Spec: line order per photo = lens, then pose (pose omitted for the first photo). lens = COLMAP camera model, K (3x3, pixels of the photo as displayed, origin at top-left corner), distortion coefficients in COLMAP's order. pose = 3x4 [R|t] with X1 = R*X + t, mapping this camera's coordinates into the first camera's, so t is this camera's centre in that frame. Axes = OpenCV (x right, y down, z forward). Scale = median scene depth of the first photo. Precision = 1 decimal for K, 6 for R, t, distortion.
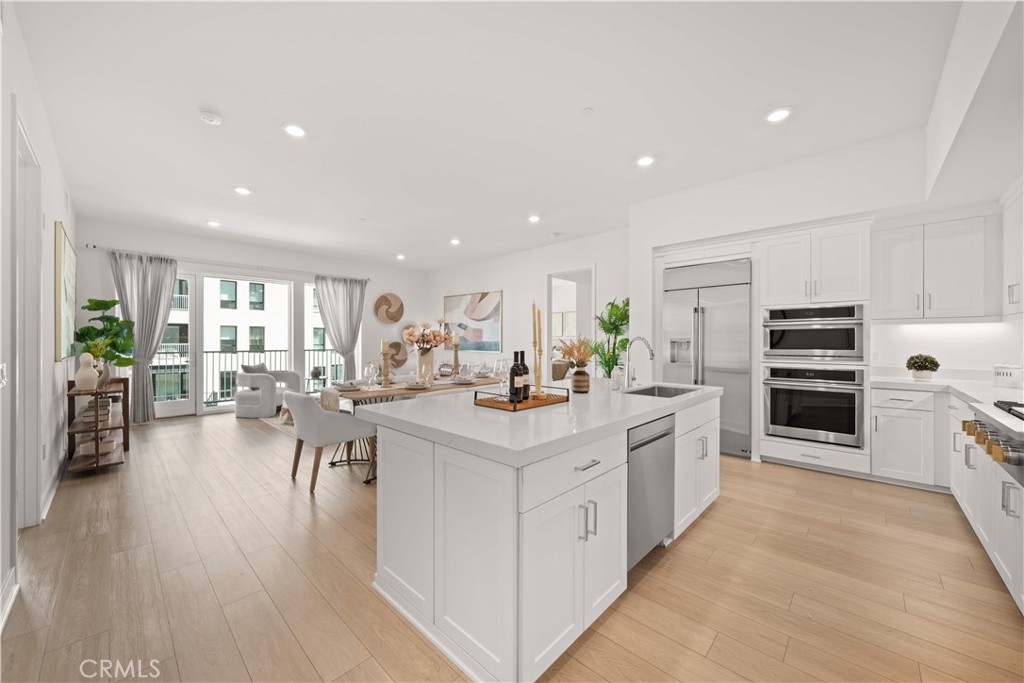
lens RADIAL K [[379.5, 0, 517.2], [0, 379.5, 341.2], [0, 0, 1]] dist [-0.003247, -0.000121]
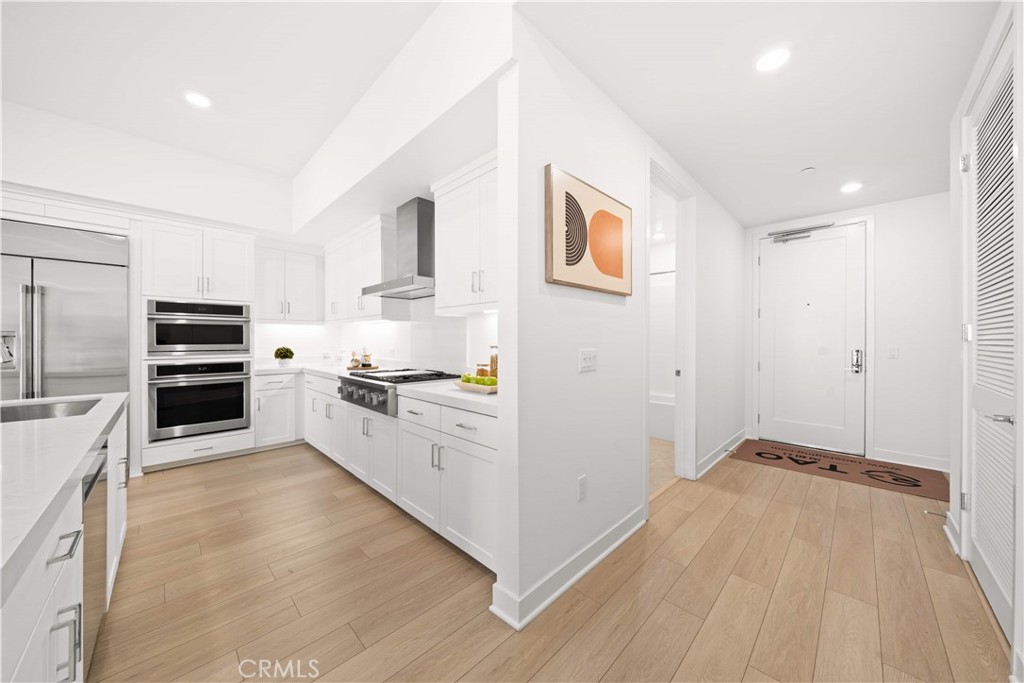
lens RADIAL K [[349.0, 0, 513.4], [0, 349.0, 340.9], [0, 0, 1]] dist [0.000447, 0.000178]
pose [[0.040857, -0.008792, 0.999126, -0.138754], [-0.003197, 0.999955, 0.008930, 0.001391], [-0.999160, -0.003559, 0.040827, 0.135889]]
